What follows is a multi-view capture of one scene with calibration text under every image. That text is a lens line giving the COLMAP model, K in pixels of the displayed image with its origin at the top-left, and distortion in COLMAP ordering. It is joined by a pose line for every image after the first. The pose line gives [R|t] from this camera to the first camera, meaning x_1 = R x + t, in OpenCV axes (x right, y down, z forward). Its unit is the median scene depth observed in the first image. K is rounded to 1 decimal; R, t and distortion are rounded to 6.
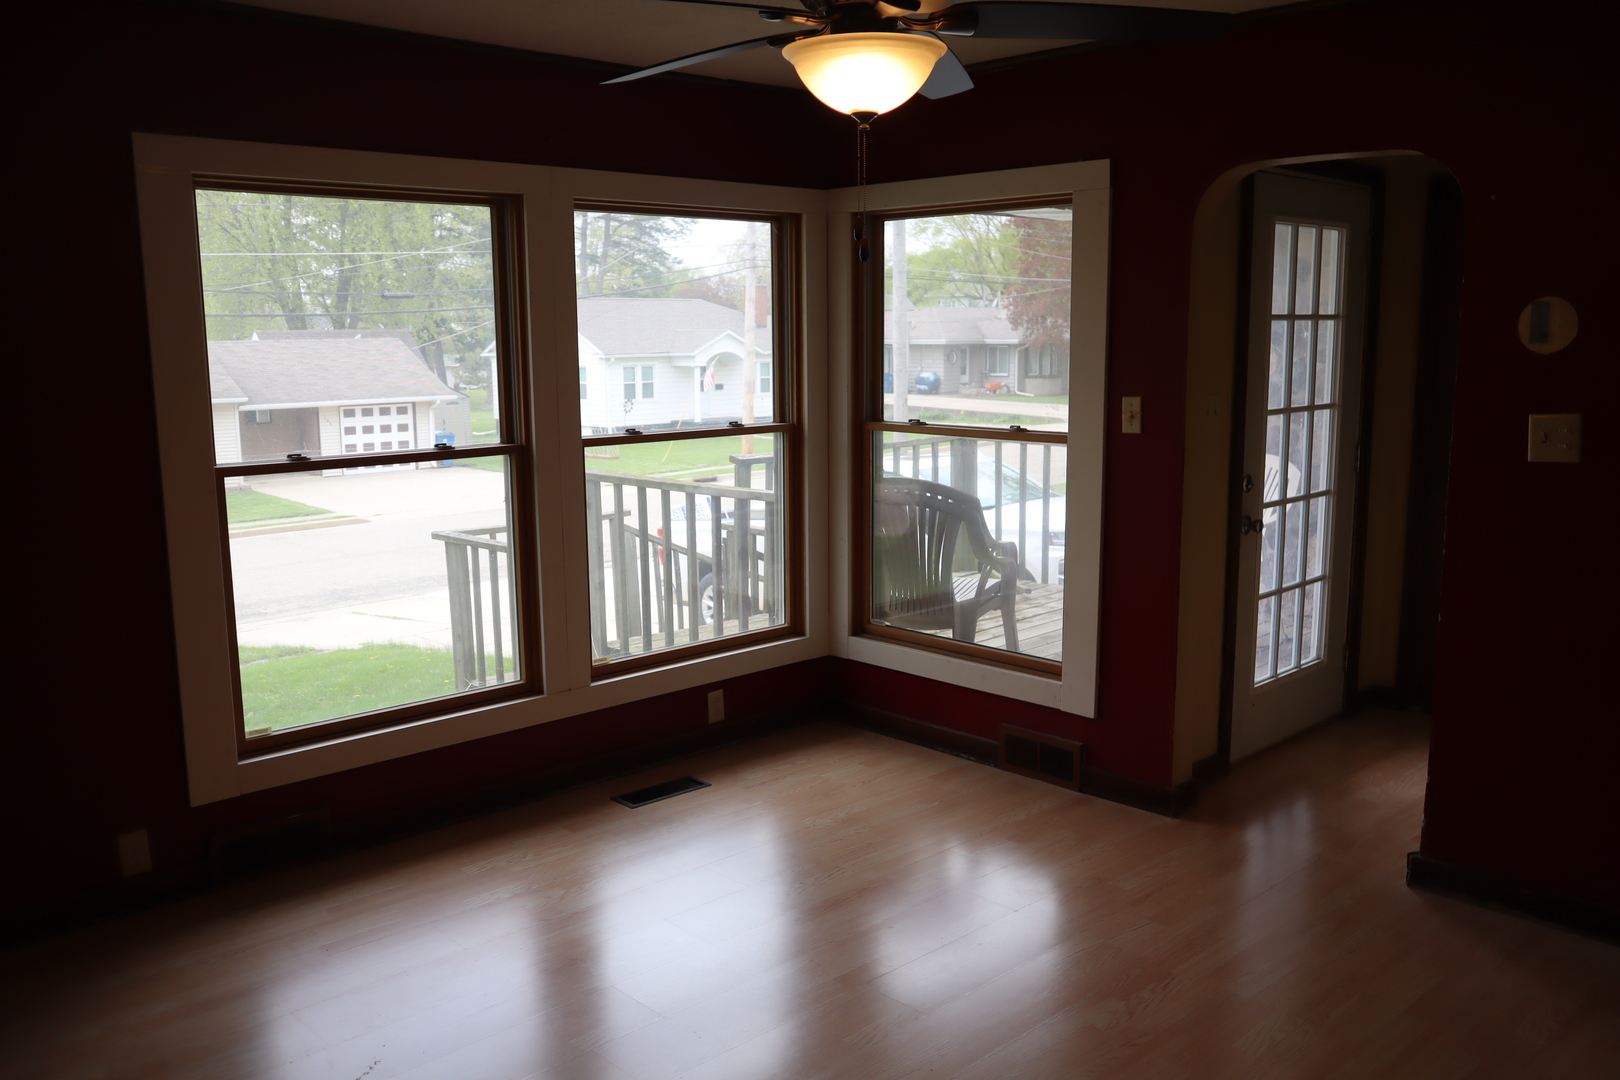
lens RADIAL K [[1378.3, 0, 810.4], [0, 1378.3, 542.2], [0, 0, 1]] dist [0.000510, -0.003588]
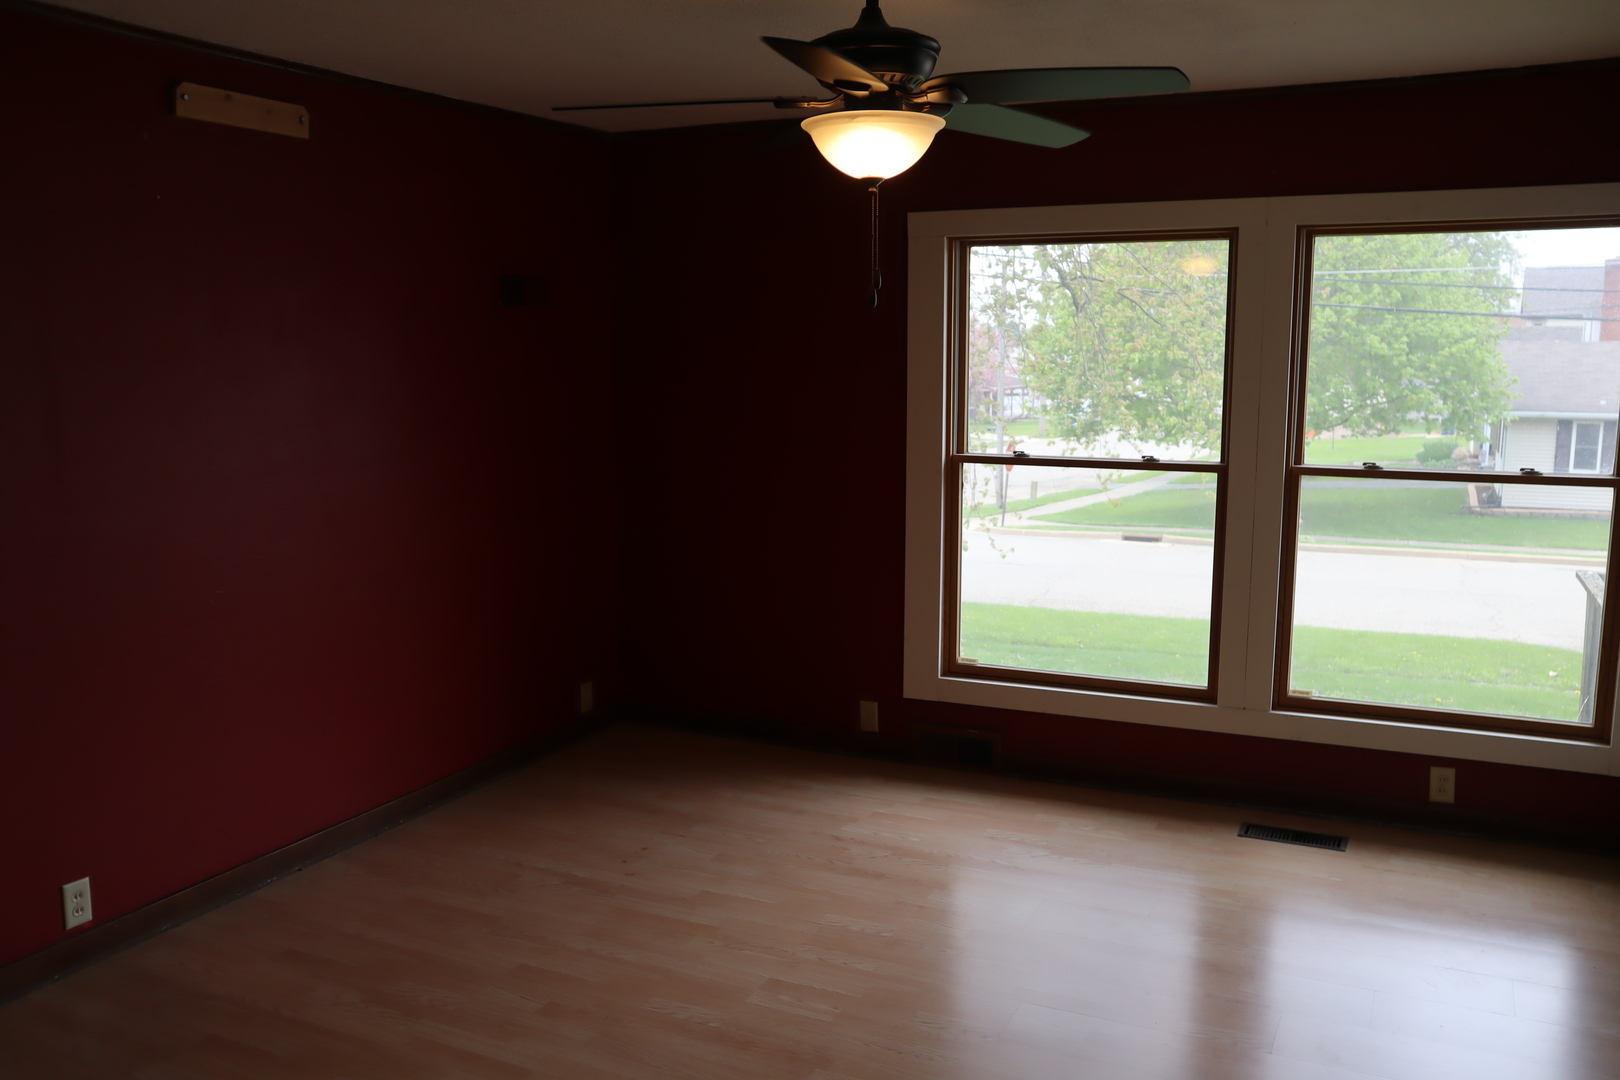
lens RADIAL K [[1378.3, 0, 816.0], [0, 1378.3, 543.0], [0, 0, 1]] dist [0.000510, -0.003588]
pose [[0.402222, 0.151369, -0.902942, 0.697052], [-0.153487, 0.983428, 0.096490, -0.073513], [0.902585, 0.099779, 0.418790, 0.320201]]
